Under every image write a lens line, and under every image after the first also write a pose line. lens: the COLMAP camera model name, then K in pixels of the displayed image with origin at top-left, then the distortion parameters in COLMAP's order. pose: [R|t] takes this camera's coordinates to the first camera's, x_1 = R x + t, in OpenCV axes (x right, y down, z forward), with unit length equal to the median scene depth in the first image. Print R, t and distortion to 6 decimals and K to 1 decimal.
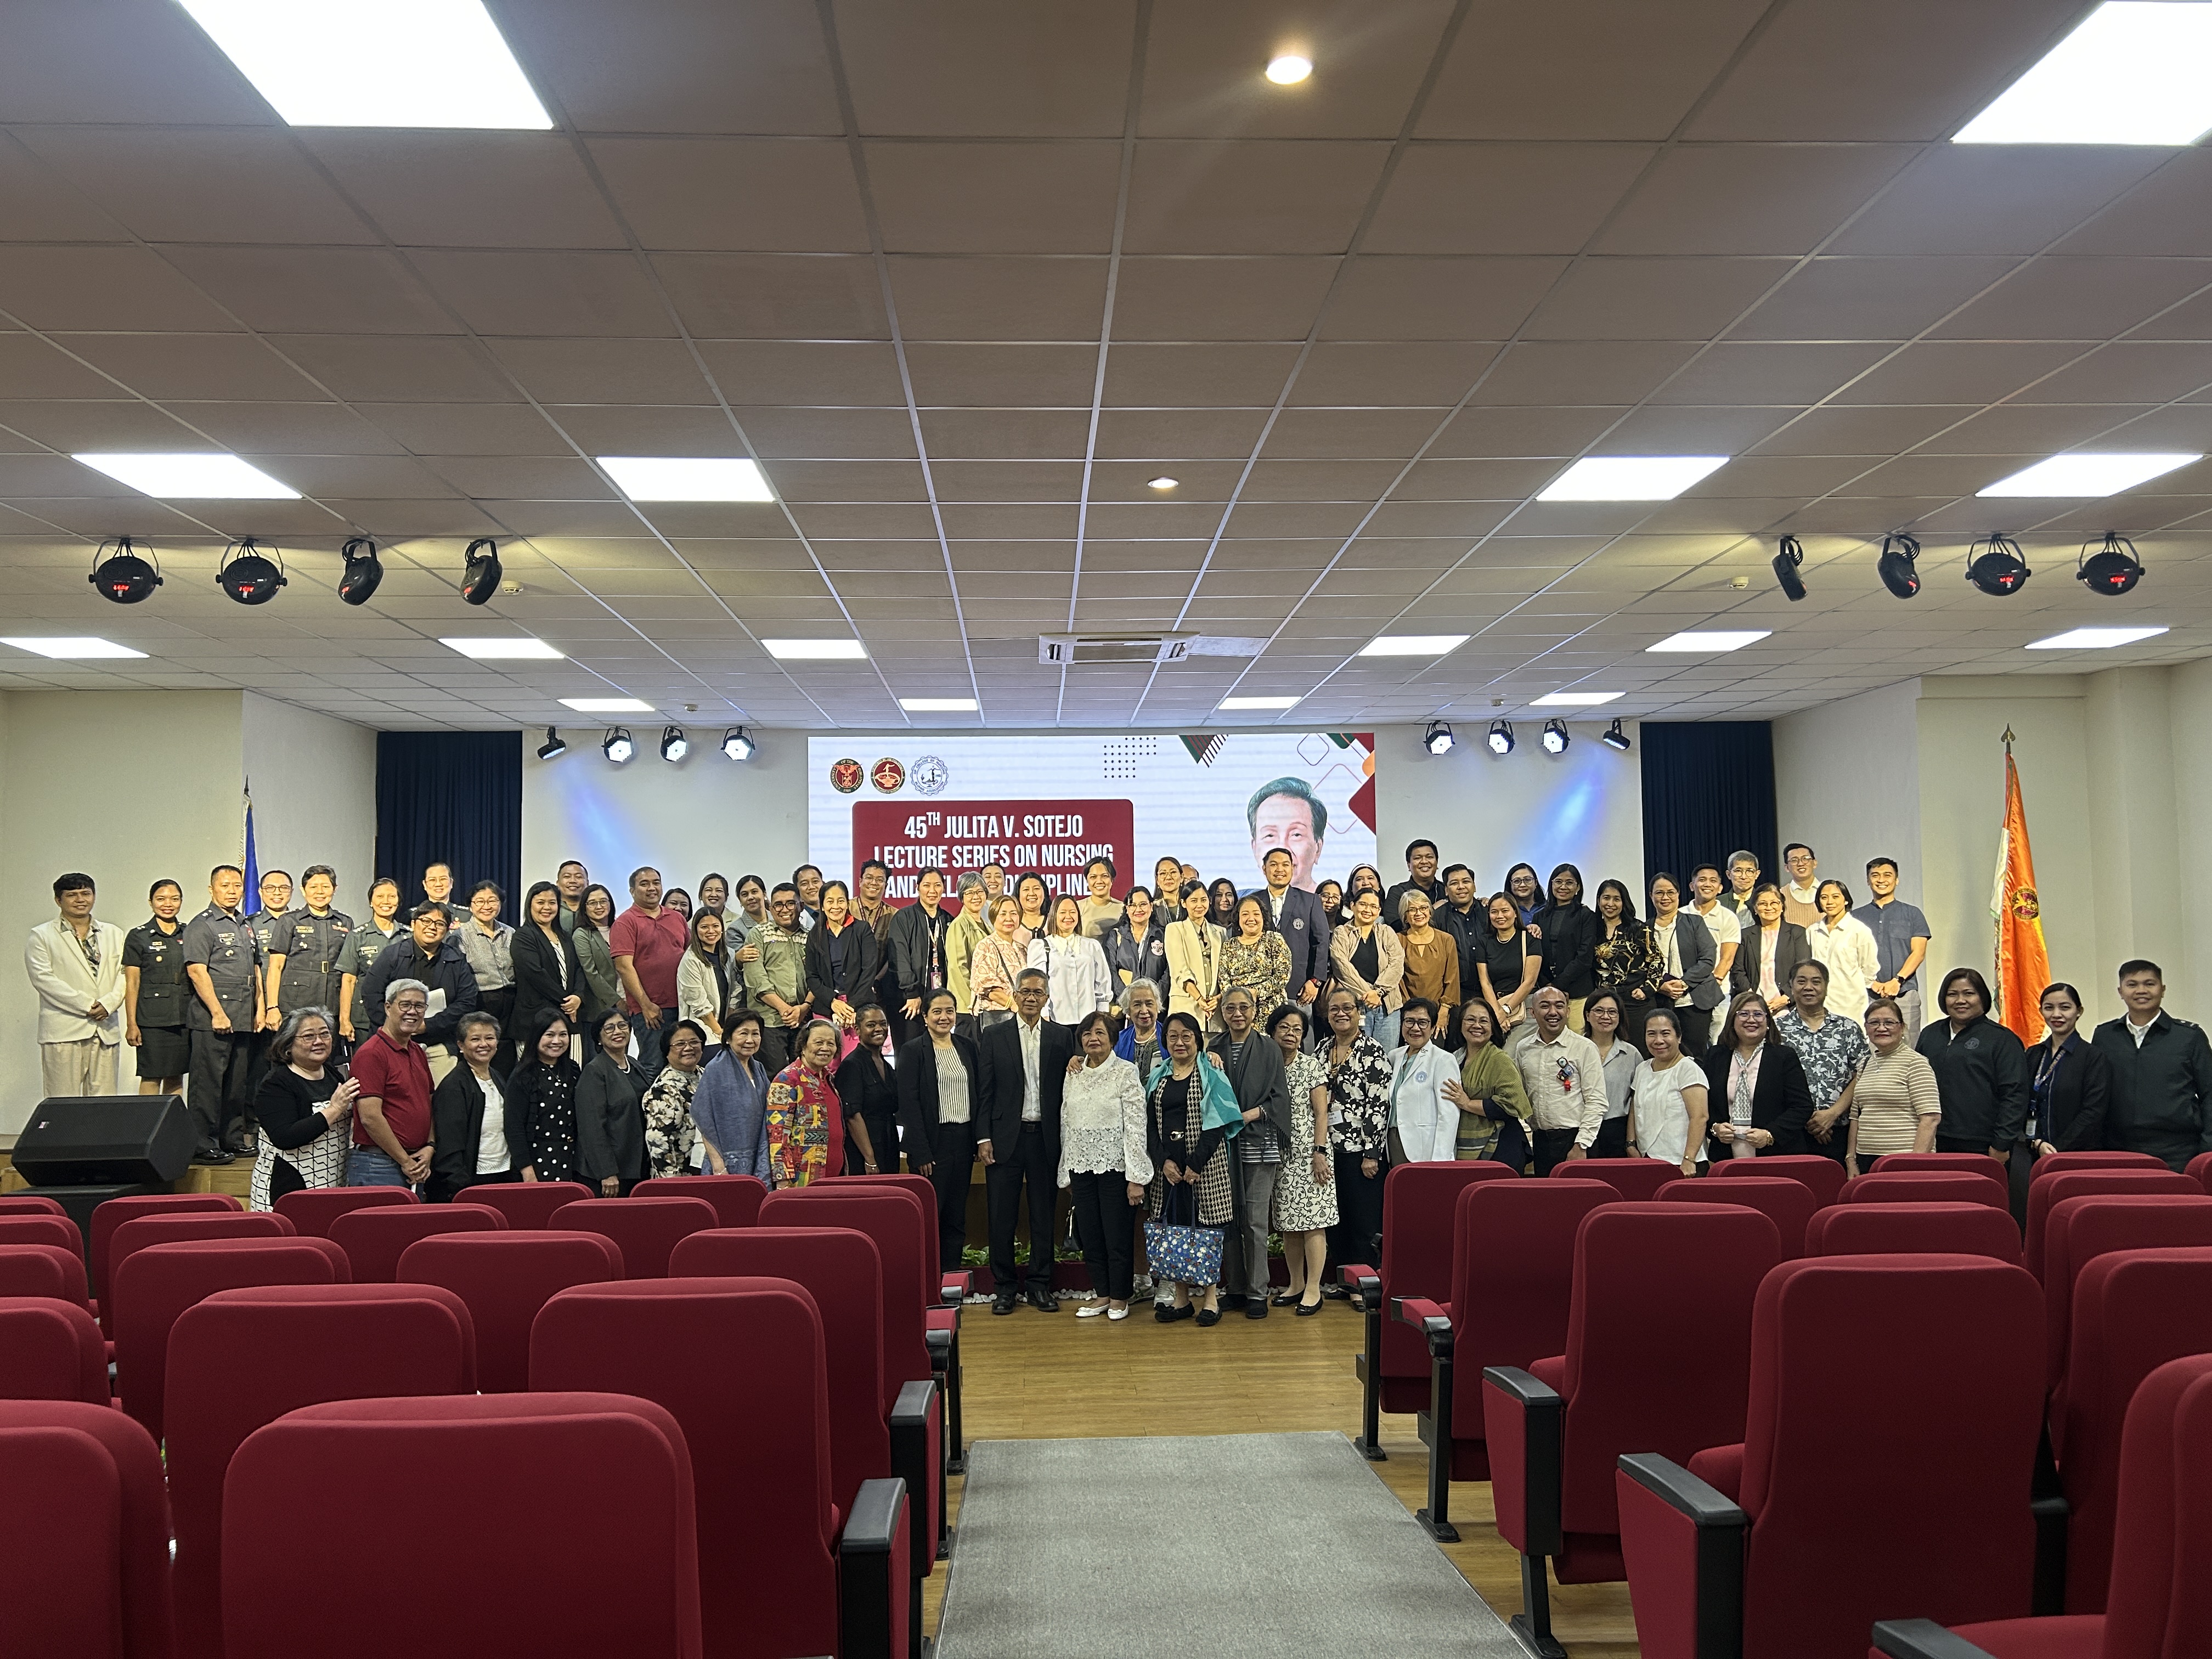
lens RADIAL K [[1652.6, 0, 1113.7], [0, 1652.6, 846.2], [0, 0, 1]] dist [0.057536, -0.041951]
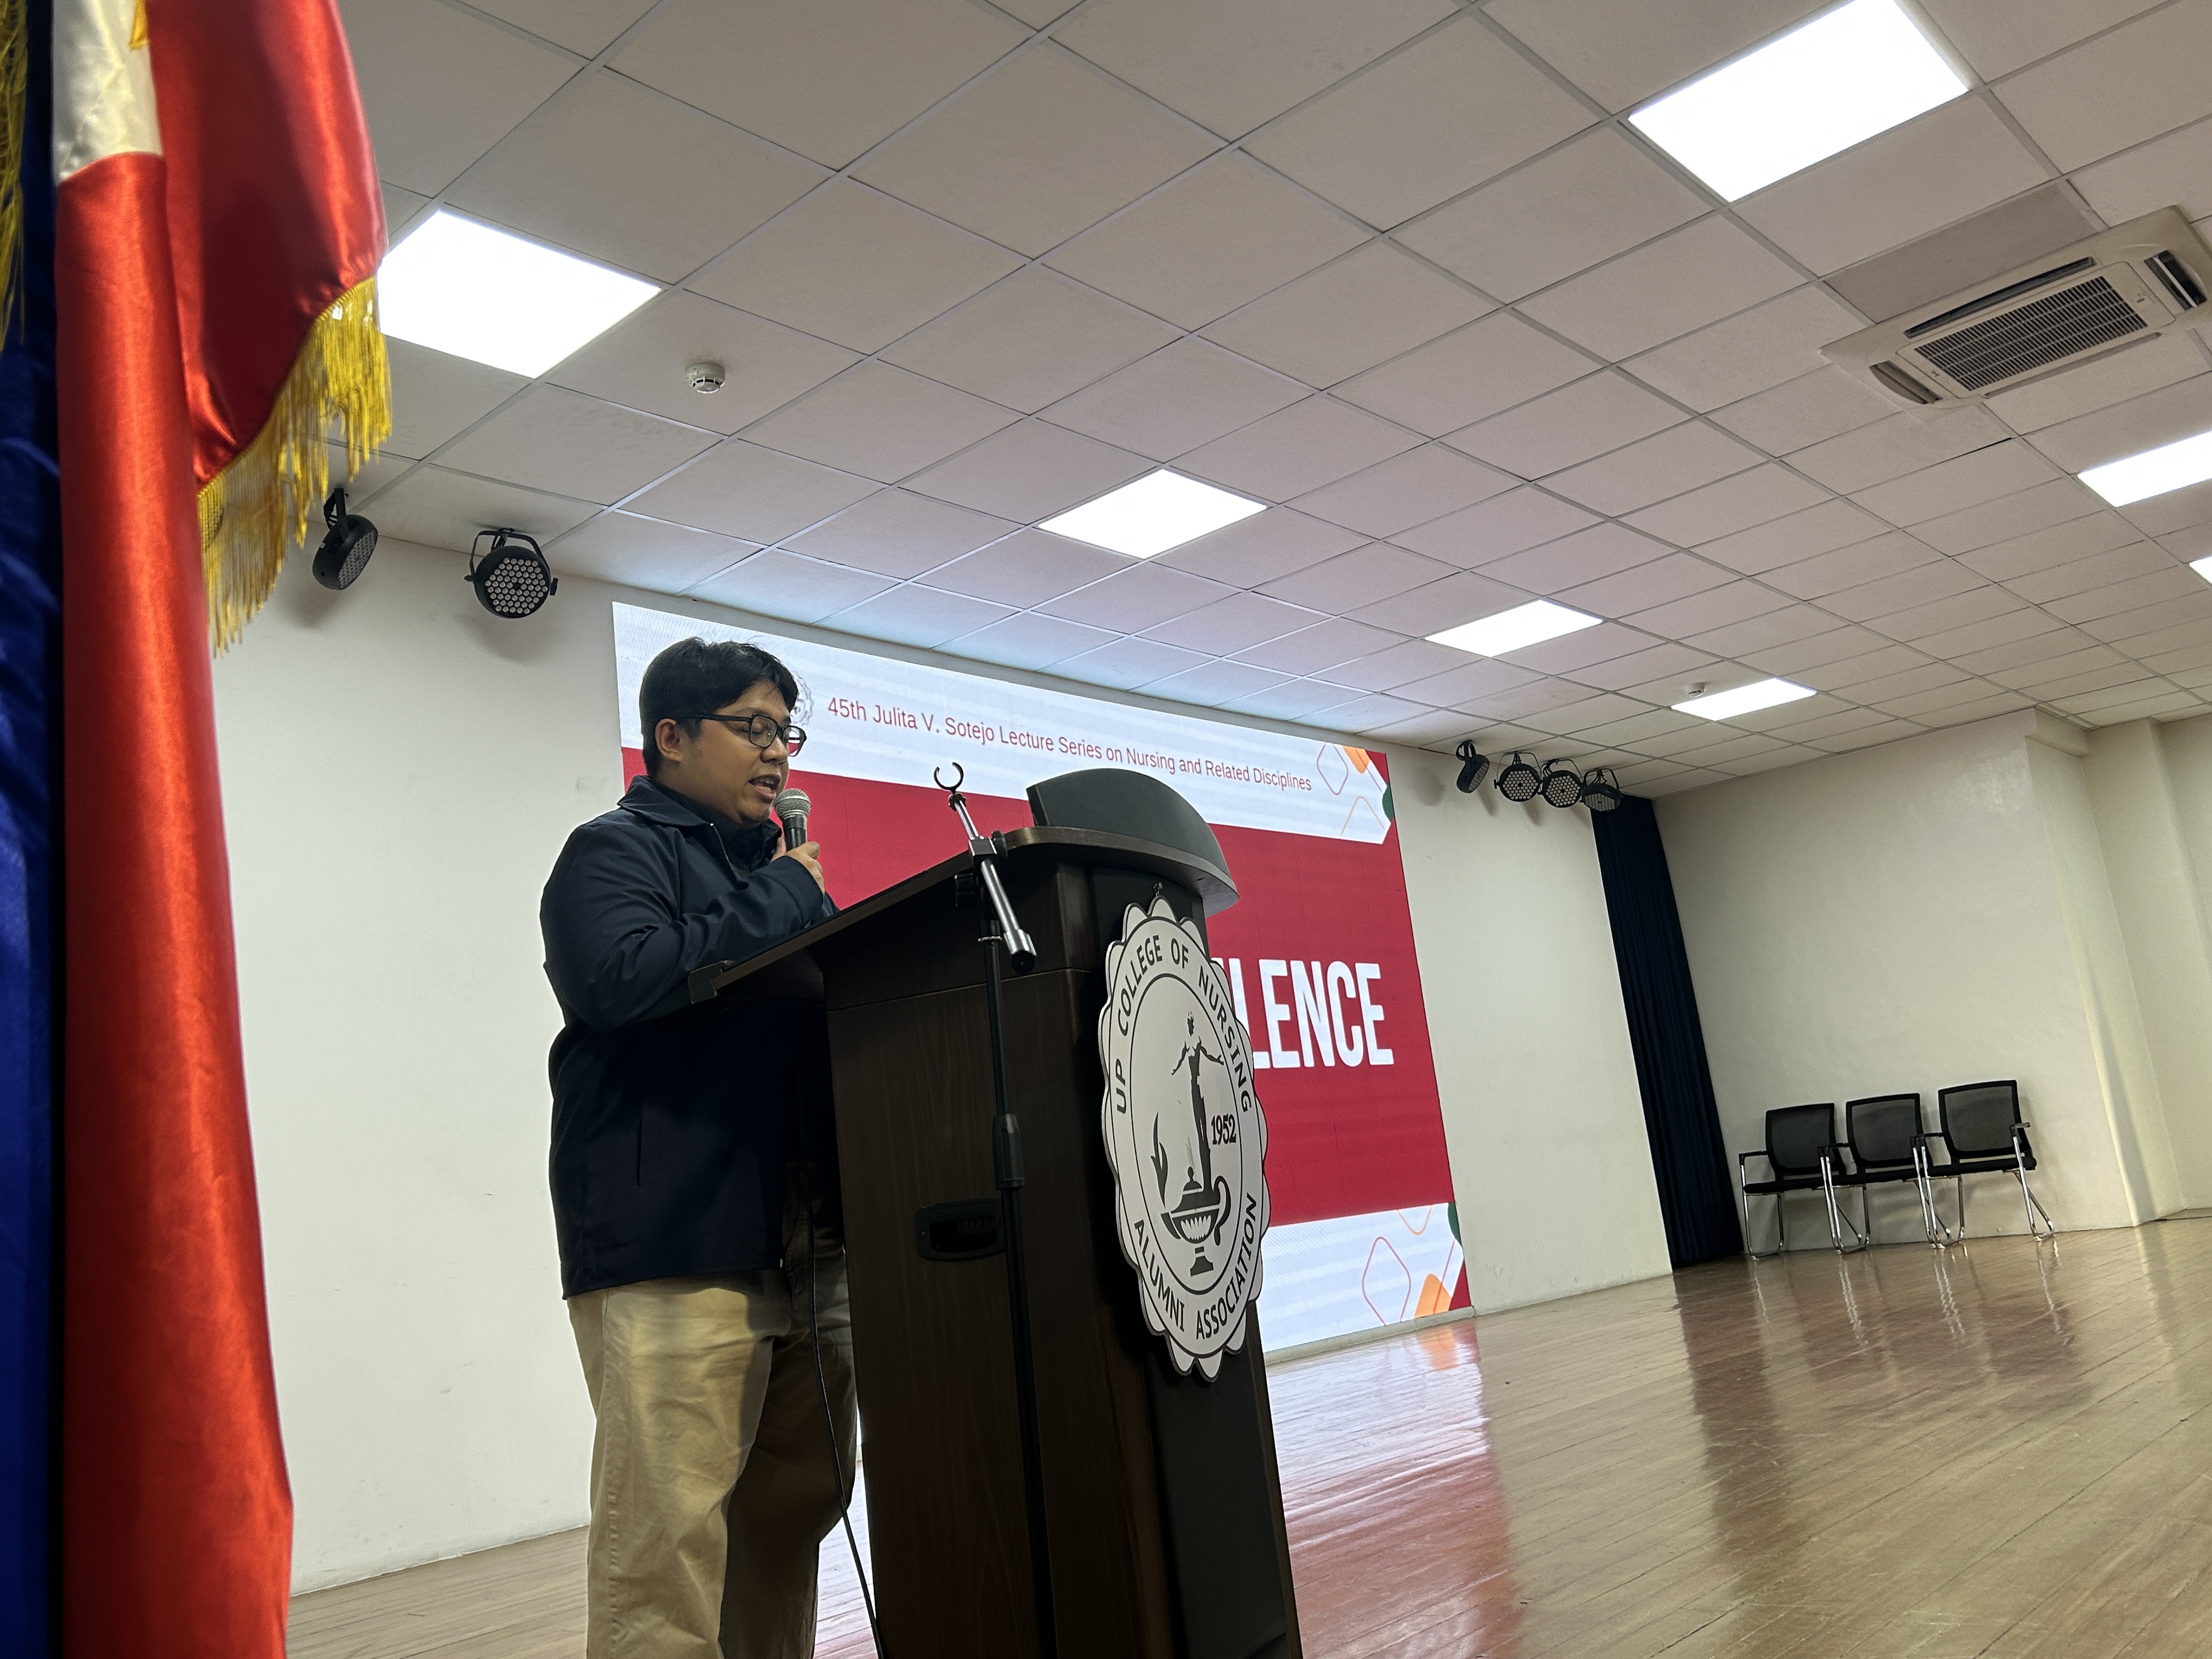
lens RADIAL K [[1826.5, 0, 1104.9], [0, 1826.5, 790.5], [0, 0, 1]] dist [0.041326, -0.030418]
pose [[0.717187, 0.090204, 0.691019, -0.403693], [0.064236, 0.978809, -0.194440, 0.074277], [-0.693914, 0.183838, 0.696194, 0.606997]]
